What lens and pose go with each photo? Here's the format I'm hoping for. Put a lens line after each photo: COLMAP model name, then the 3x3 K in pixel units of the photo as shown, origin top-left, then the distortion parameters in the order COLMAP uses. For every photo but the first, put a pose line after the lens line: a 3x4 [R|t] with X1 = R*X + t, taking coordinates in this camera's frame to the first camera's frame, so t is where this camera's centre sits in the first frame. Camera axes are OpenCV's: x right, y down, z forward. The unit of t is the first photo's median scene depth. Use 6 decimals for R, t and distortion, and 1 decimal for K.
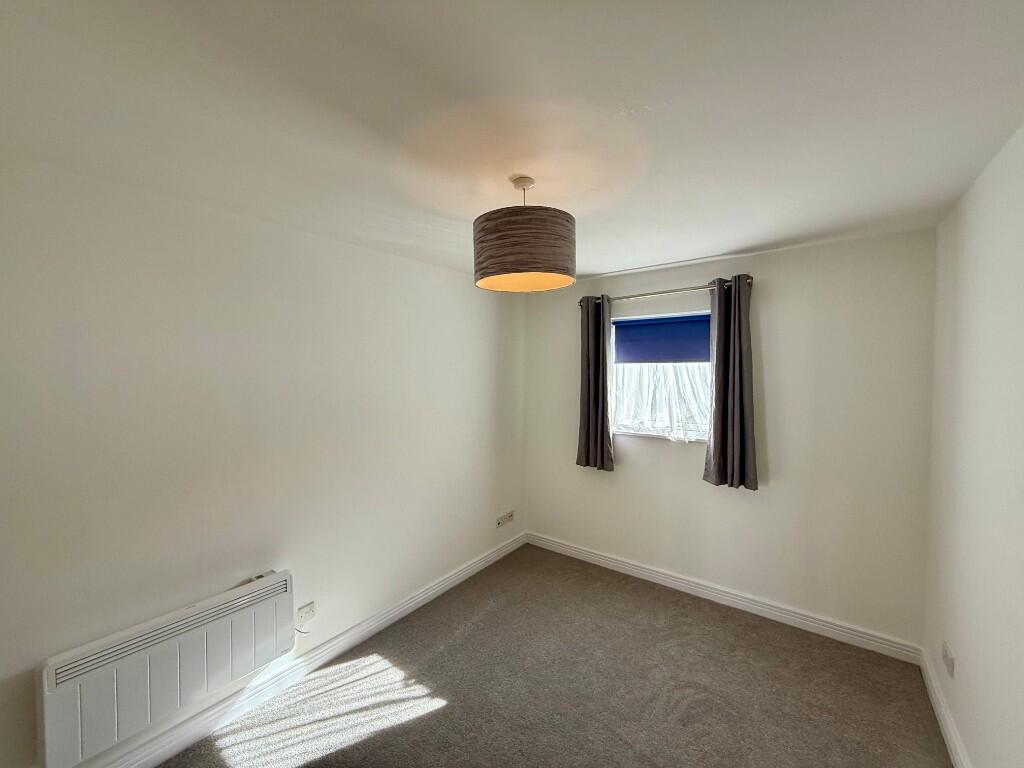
lens RADIAL K [[409.3, 0, 508.8], [0, 409.3, 381.5], [0, 0, 1]] dist [-0.000413, -0.000034]
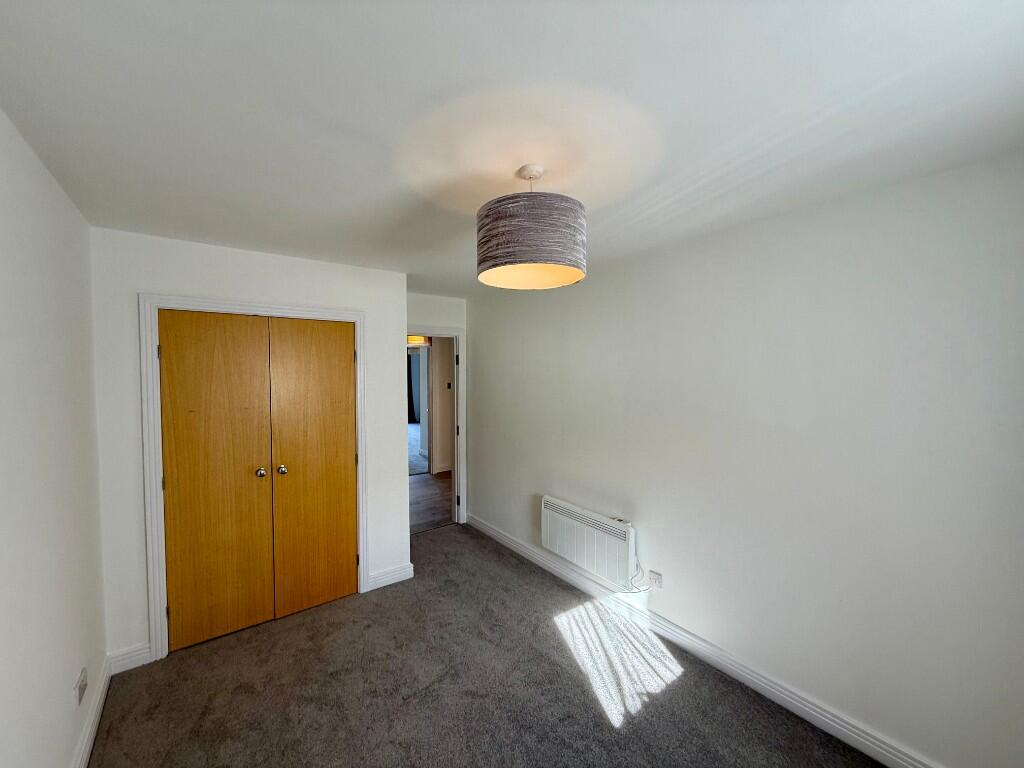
lens RADIAL K [[409.3, 0, 508.8], [0, 409.3, 381.5], [0, 0, 1]] dist [-0.000413, -0.000034]
pose [[-0.279687, 0.033898, -0.959493, 0.786797], [-0.020308, 0.998944, 0.041211, -0.036037], [0.959877, 0.031012, -0.278703, 1.001035]]
